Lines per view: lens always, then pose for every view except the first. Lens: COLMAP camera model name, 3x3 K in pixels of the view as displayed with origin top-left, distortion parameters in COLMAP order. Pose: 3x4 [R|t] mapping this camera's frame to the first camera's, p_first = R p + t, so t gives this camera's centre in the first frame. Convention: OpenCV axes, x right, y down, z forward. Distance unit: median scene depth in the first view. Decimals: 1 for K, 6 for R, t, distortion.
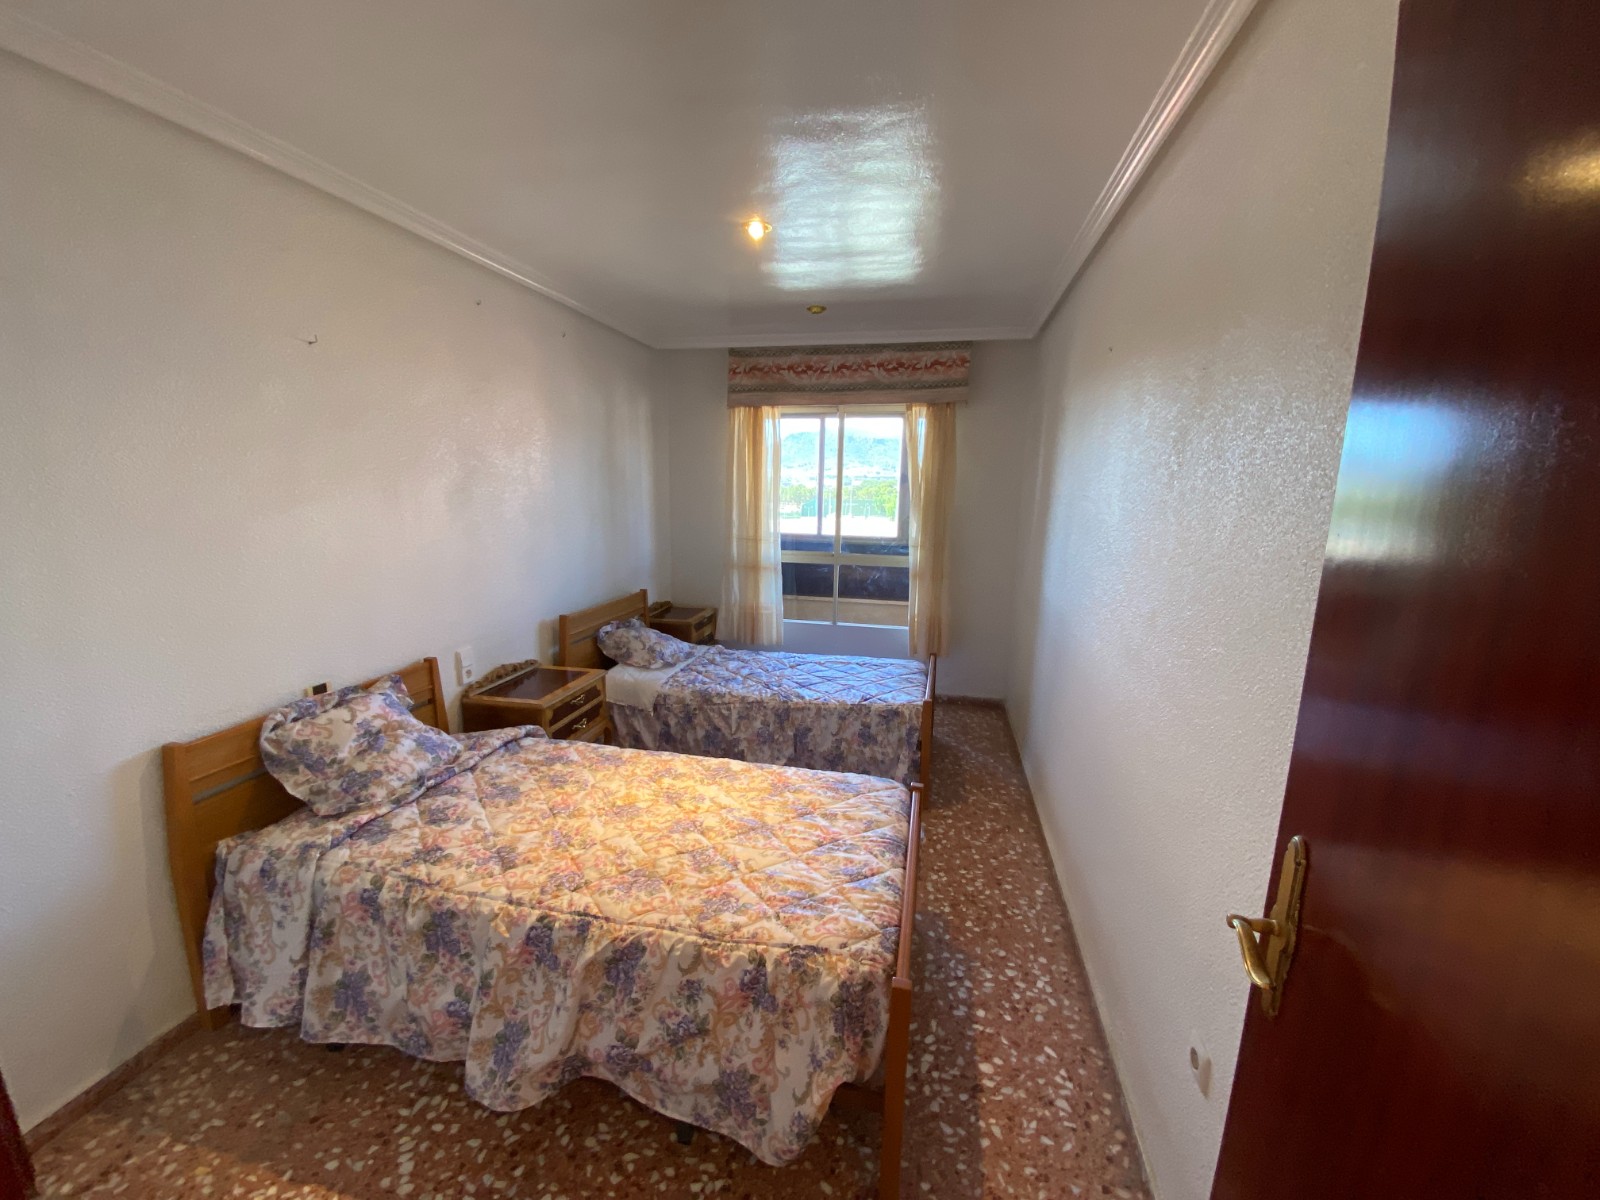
lens RADIAL K [[646.2, 0, 794.7], [0, 646.2, 600.4], [0, 0, 1]] dist [0.014717, -0.017097]
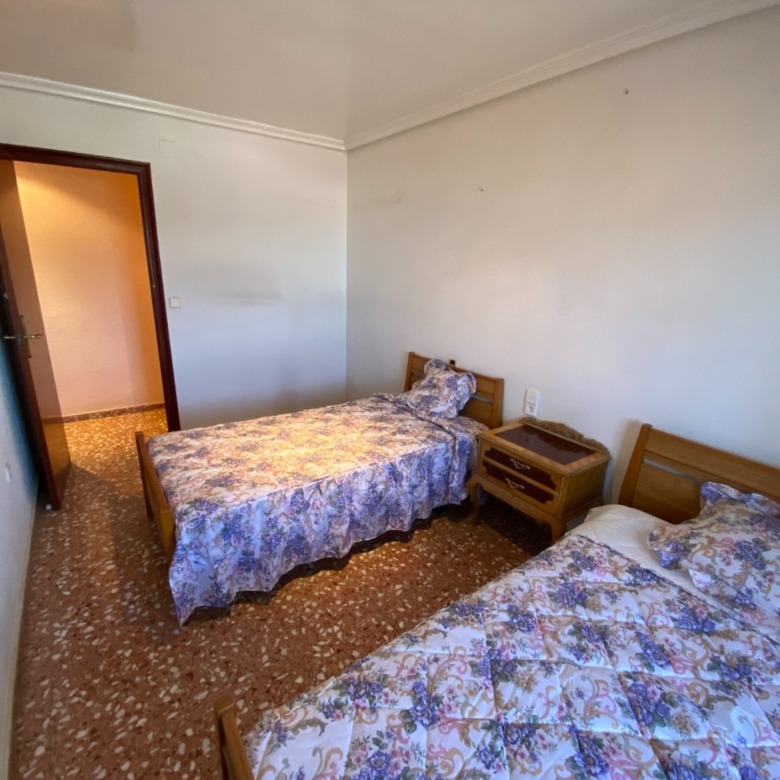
lens RADIAL K [[419.0, 0, 385.3], [0, 419.0, 392.0], [0, 0, 1]] dist [0.015552, -0.020096]
pose [[-0.672872, 0.177772, -0.718081, 0.435030], [-0.178085, 0.903223, 0.390480, -0.273289], [0.718003, 0.390622, -0.576095, 1.658662]]
